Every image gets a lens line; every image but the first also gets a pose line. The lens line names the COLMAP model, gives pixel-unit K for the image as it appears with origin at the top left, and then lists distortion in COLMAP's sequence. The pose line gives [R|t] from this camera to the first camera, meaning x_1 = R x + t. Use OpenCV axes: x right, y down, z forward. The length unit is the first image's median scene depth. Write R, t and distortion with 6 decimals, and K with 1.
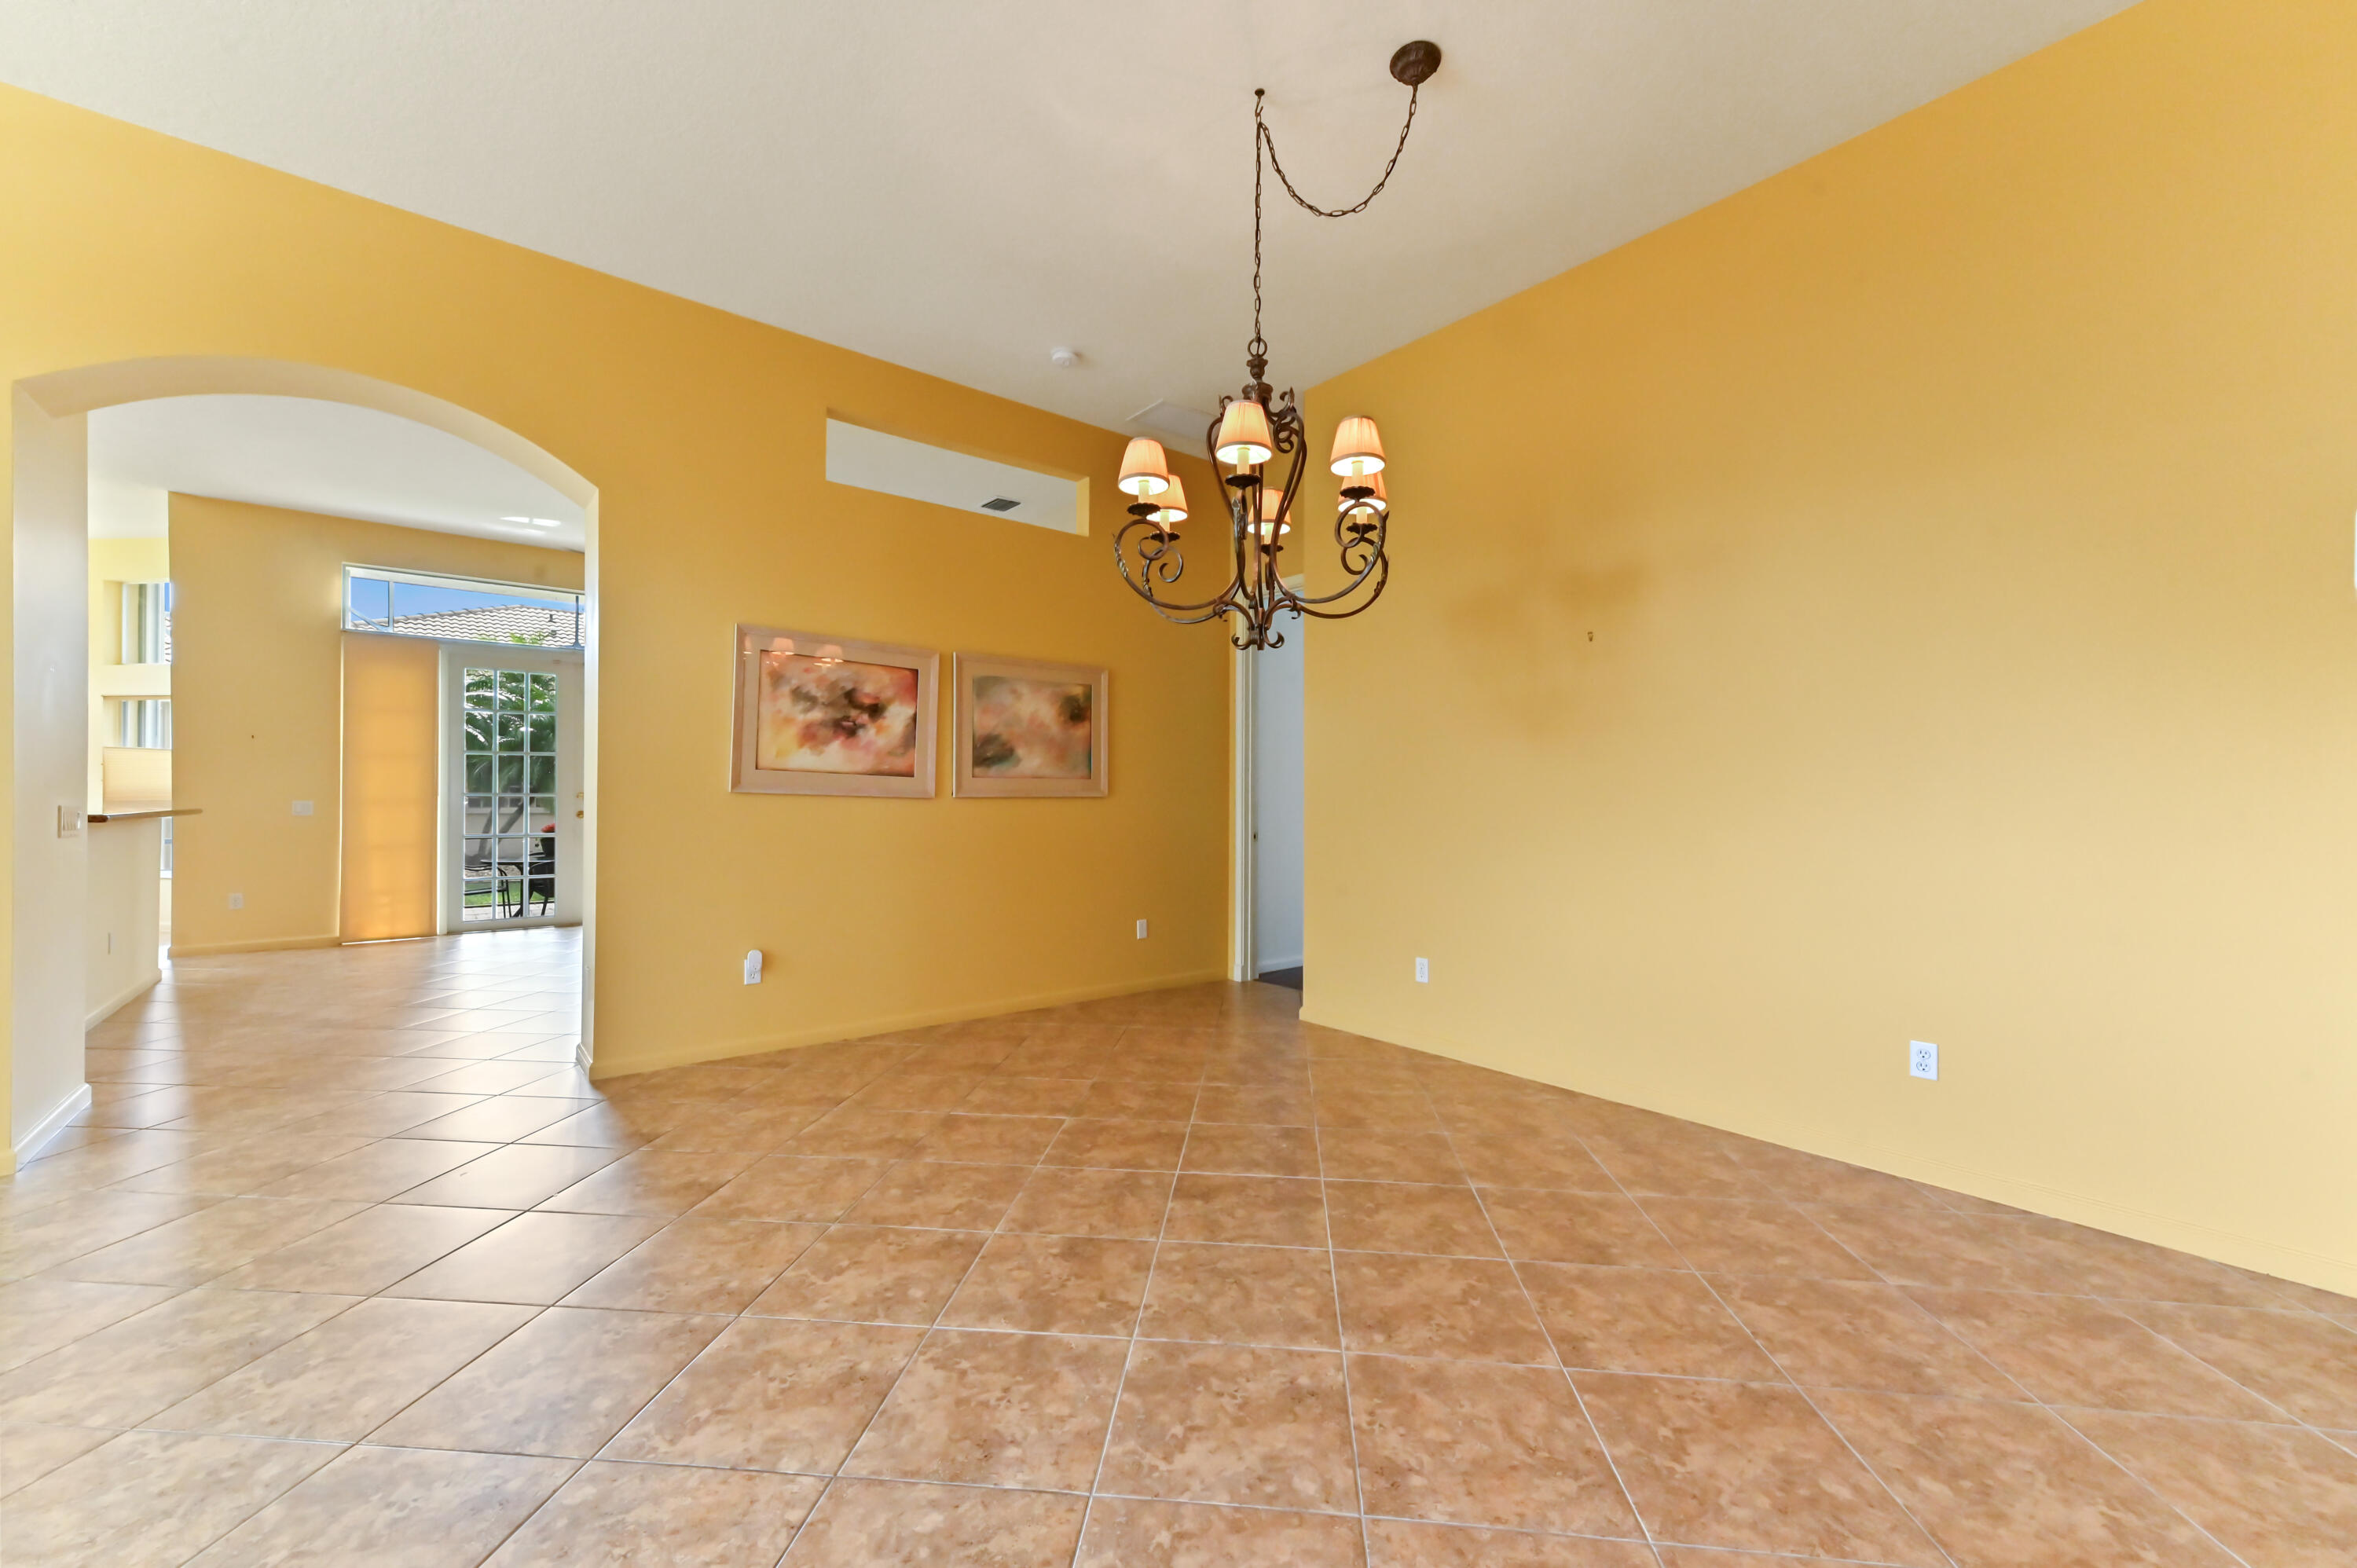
lens RADIAL K [[928.1, 0, 1179.5], [0, 928.1, 777.1], [0, 0, 1]] dist [0.013098, -0.000334]
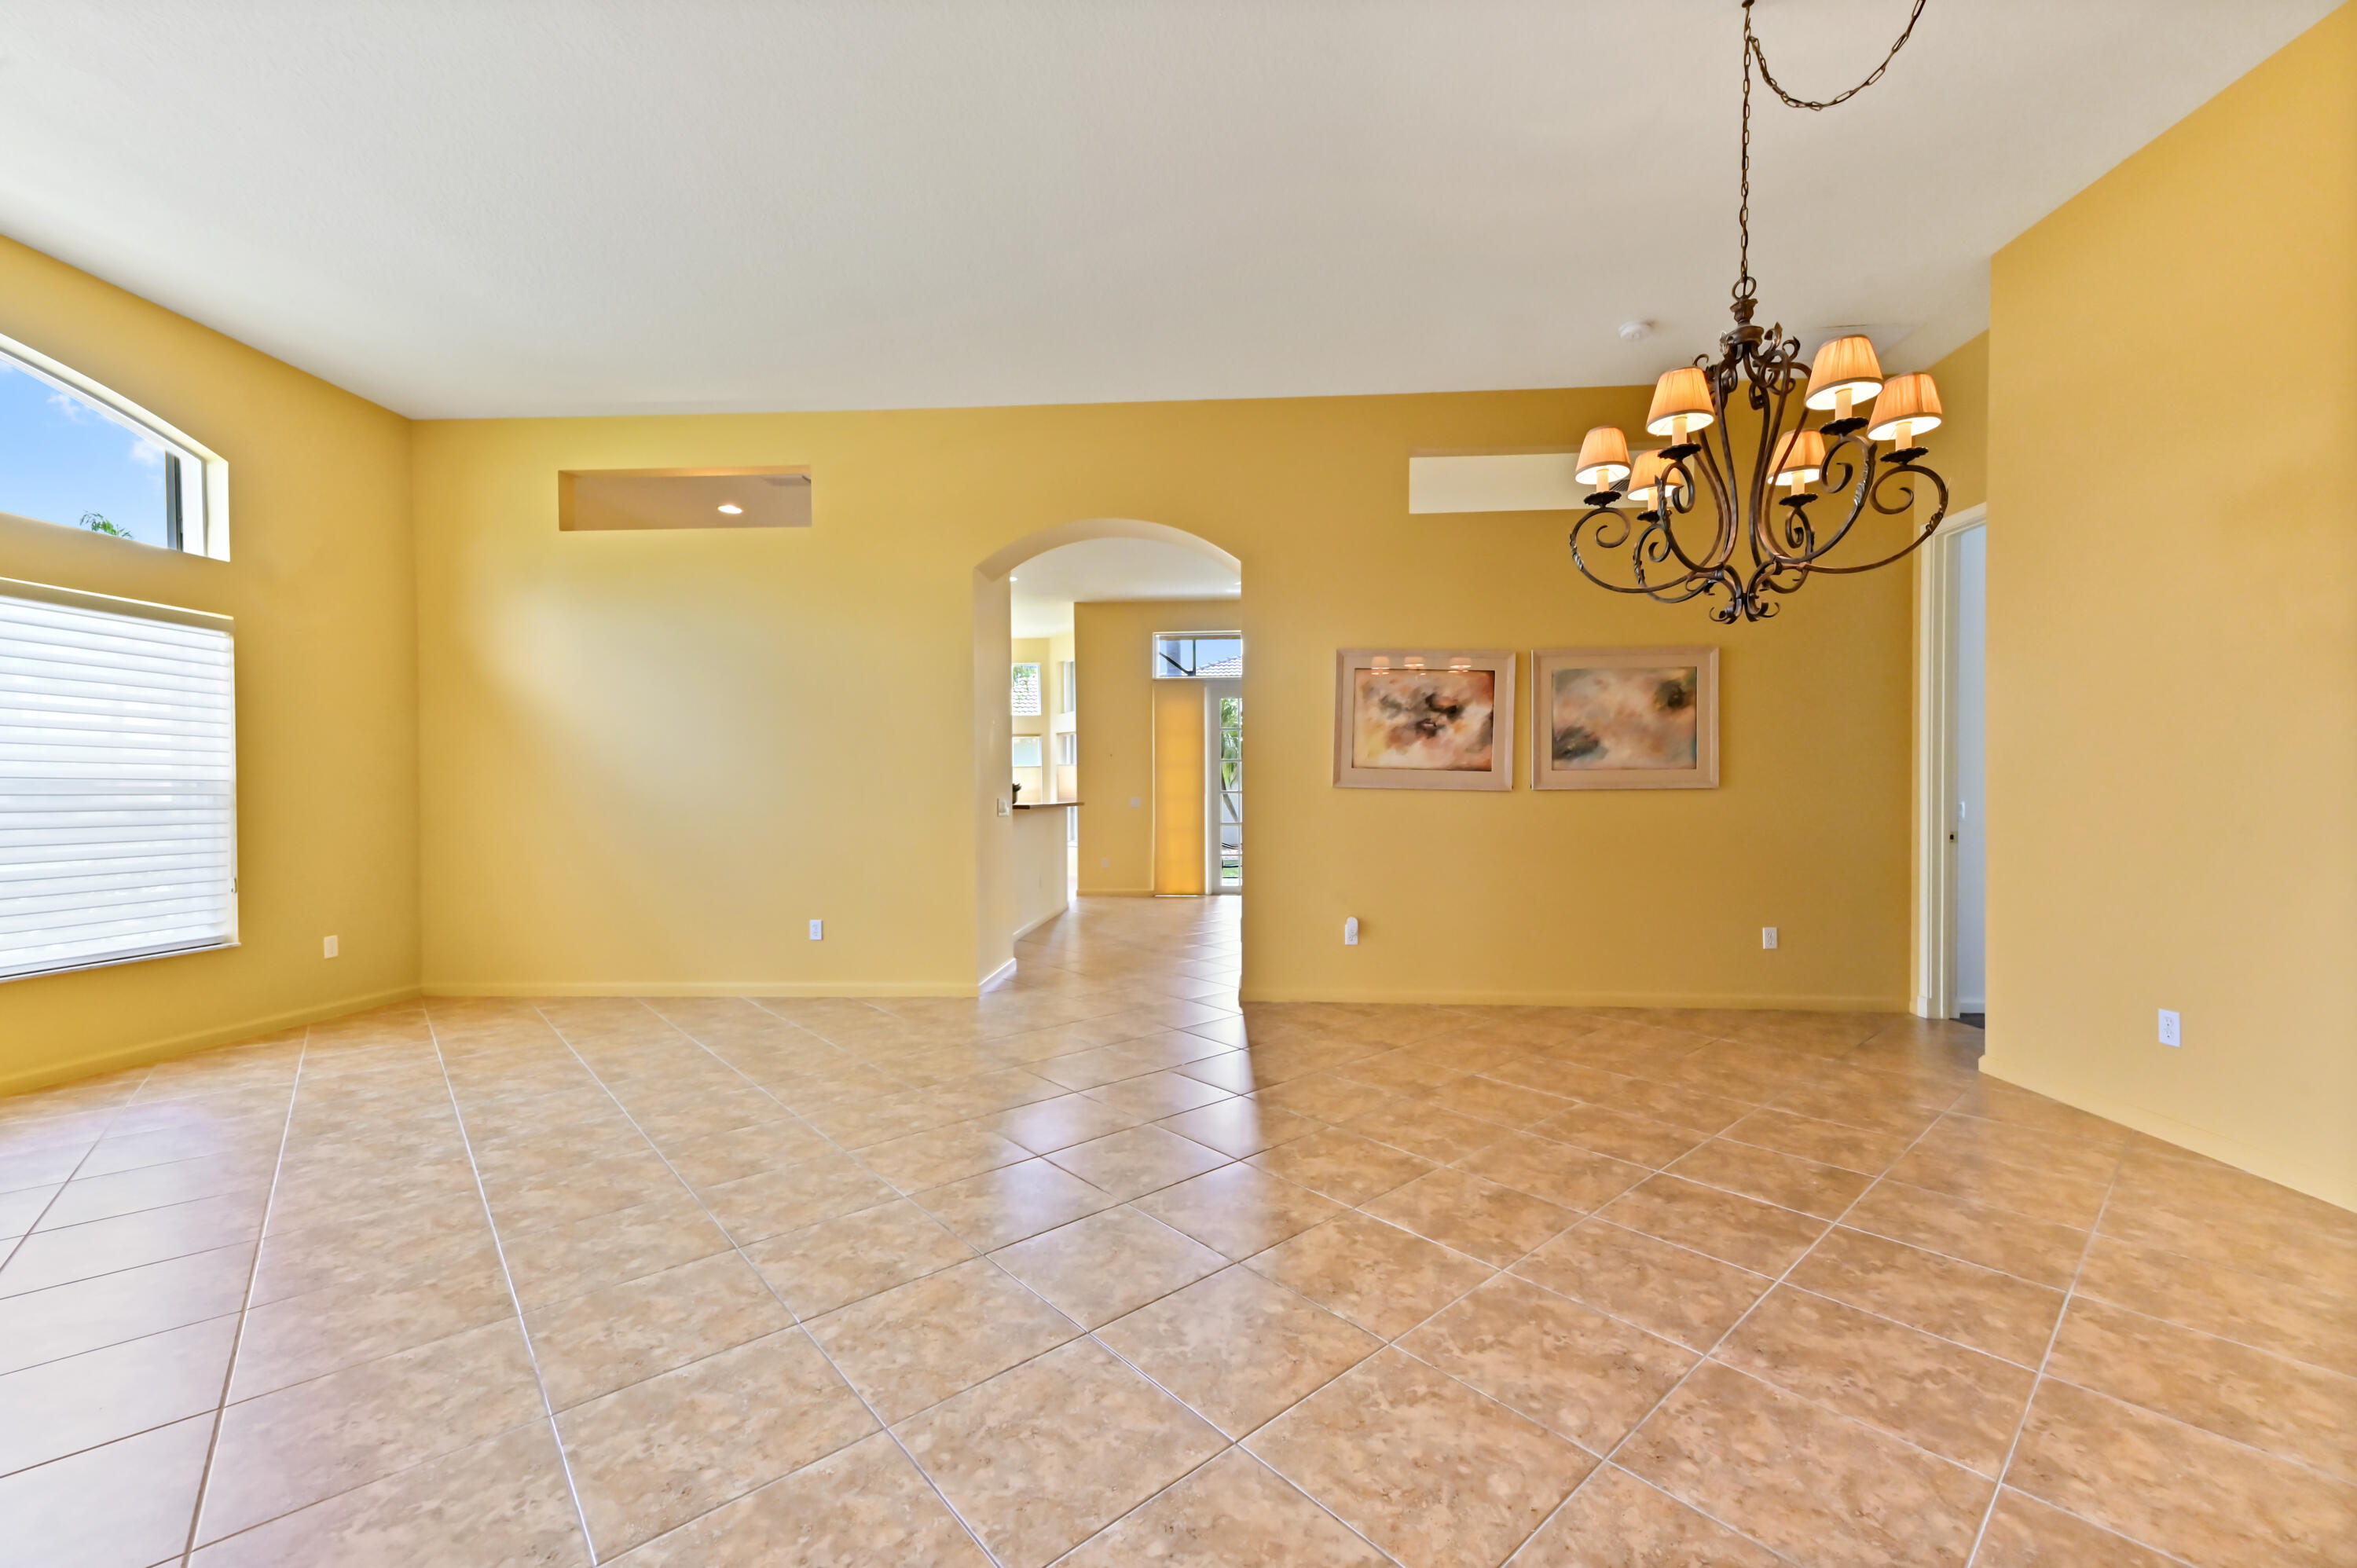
lens RADIAL K [[928.1, 0, 1179.5], [0, 928.1, 777.1], [0, 0, 1]] dist [0.013098, -0.000334]
pose [[0.729206, -0.019538, -0.684015, 0.265722], [0.021493, 0.999753, -0.005644, 0.007232], [0.683956, -0.010586, 0.729446, -0.041212]]
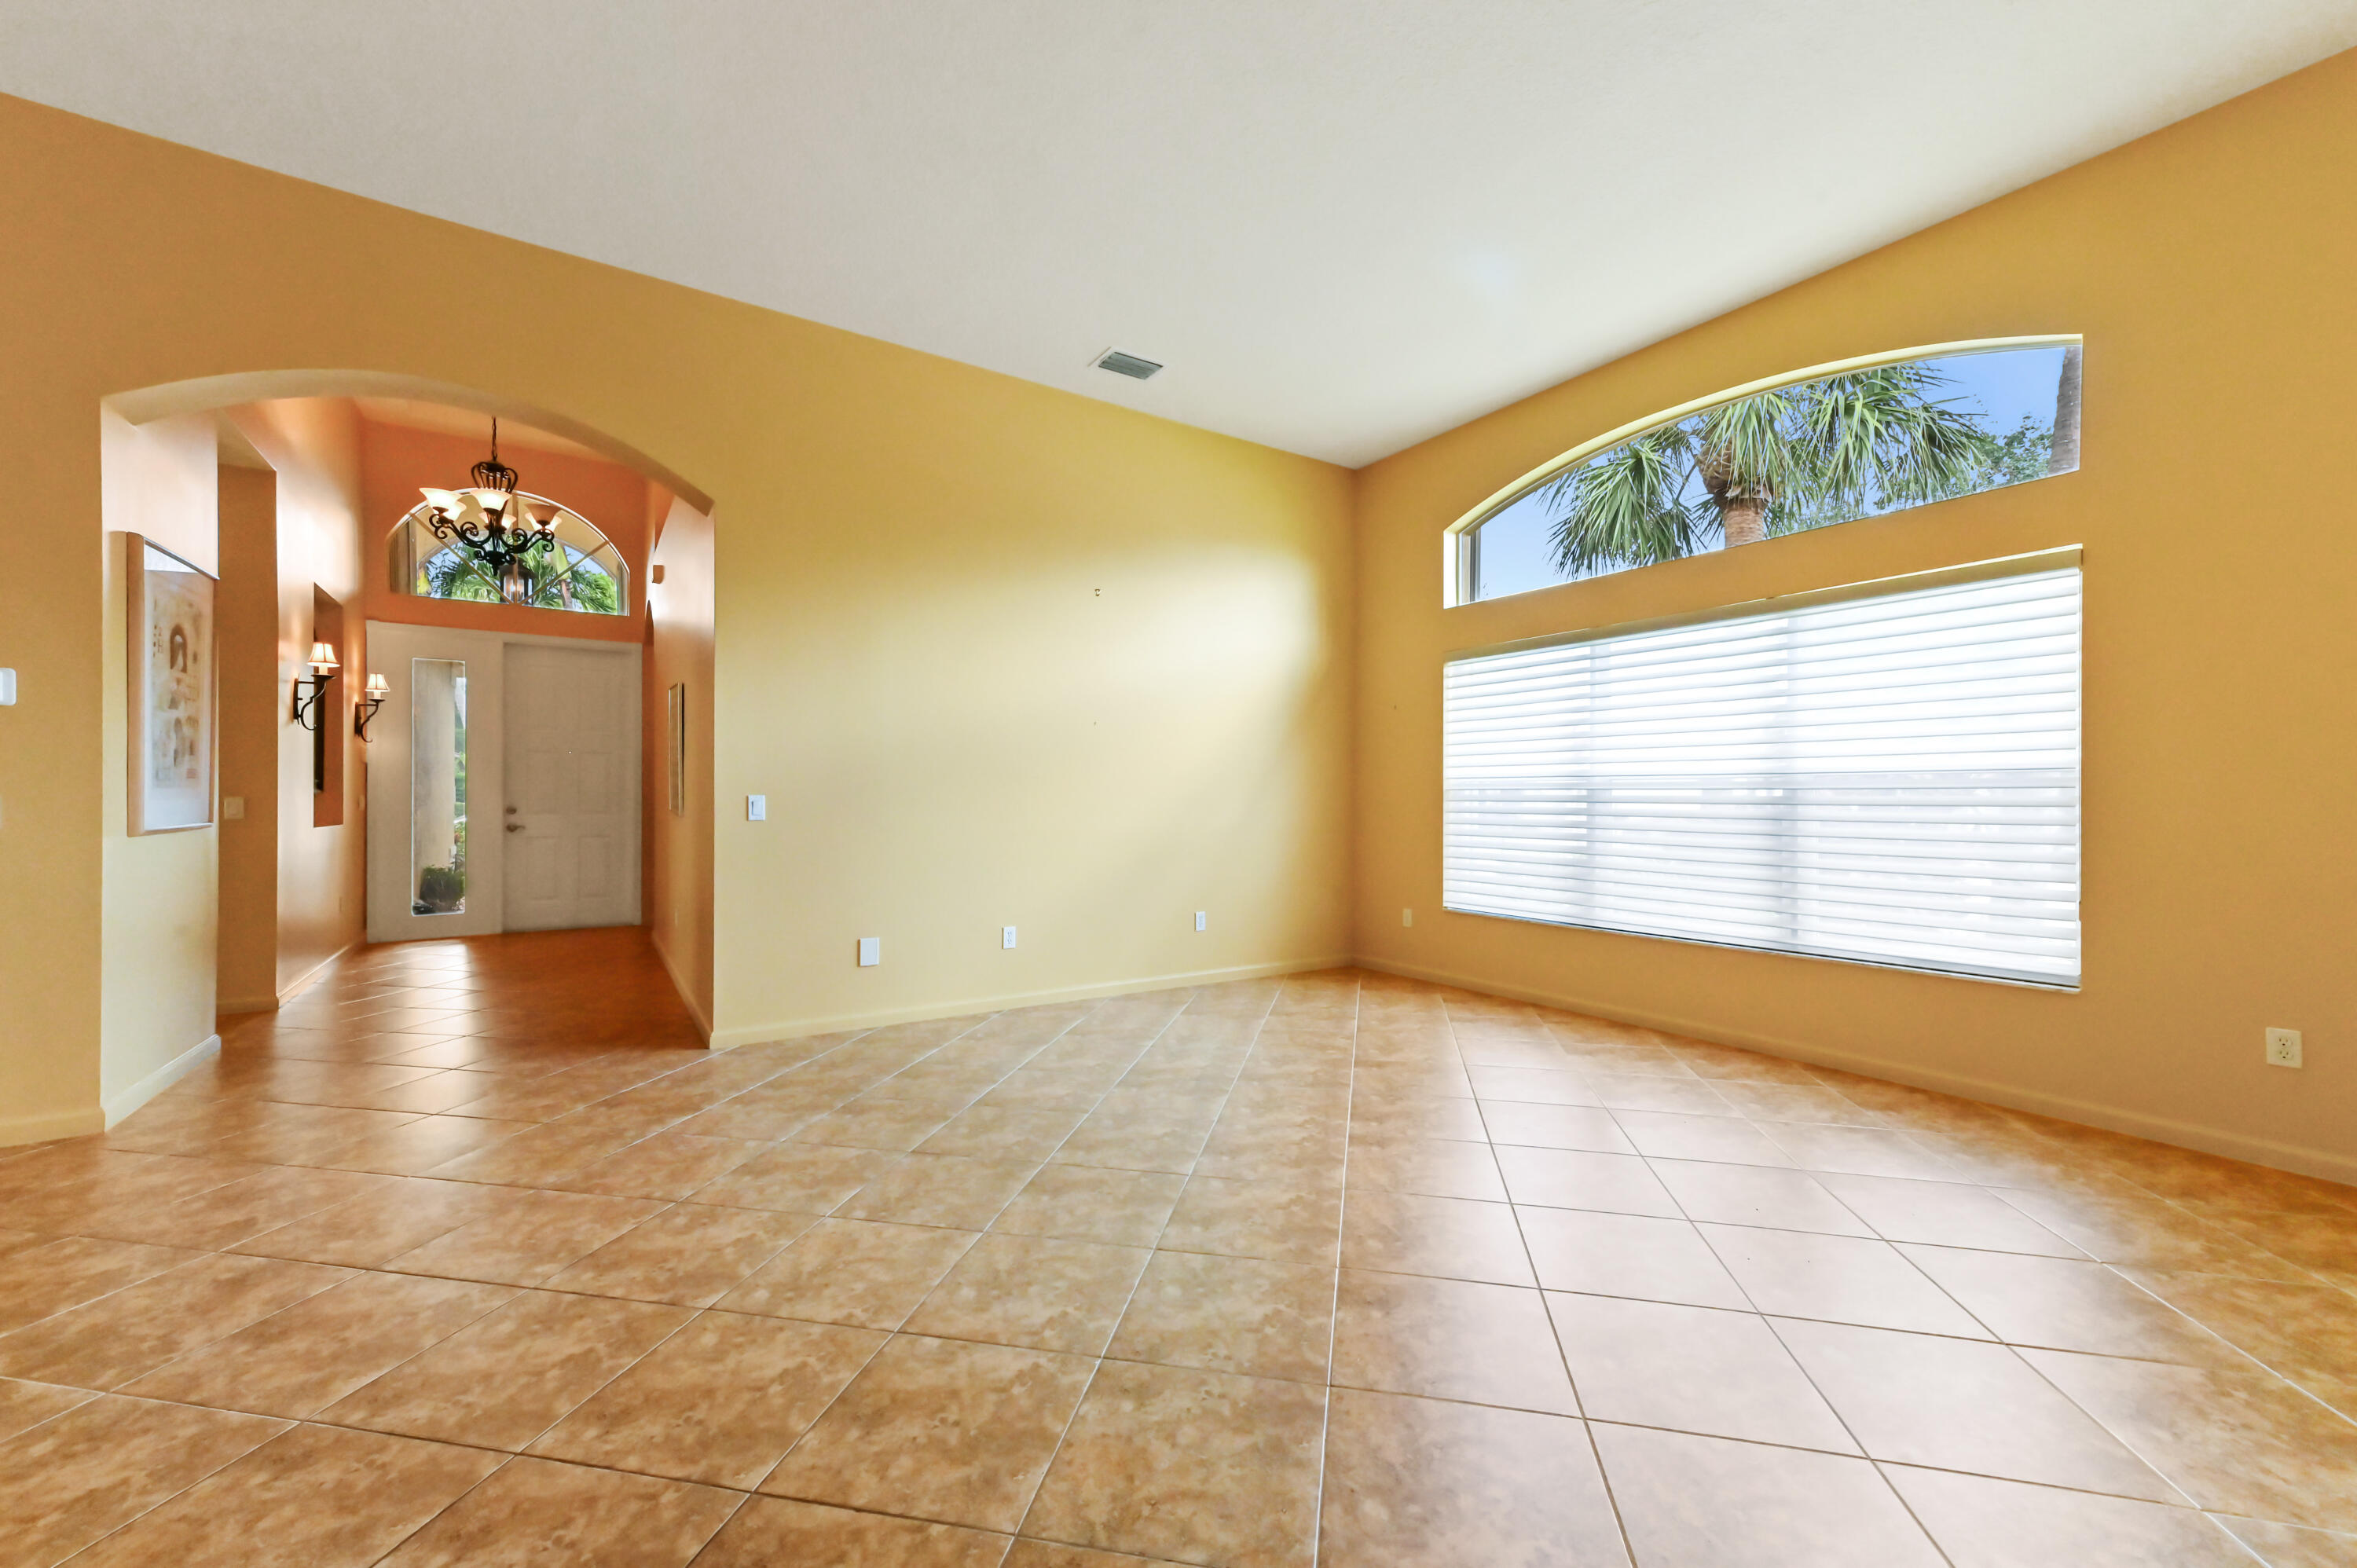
lens RADIAL K [[915.3, 0, 1178.5], [0, 915.3, 784.0], [0, 0, 1]] dist [0.001863, 0.000122]
pose [[-0.994641, -0.008165, 0.103063, -0.798806], [-0.011620, 0.999389, -0.032969, 0.036846], [-0.102731, -0.033990, -0.994128, 1.068906]]
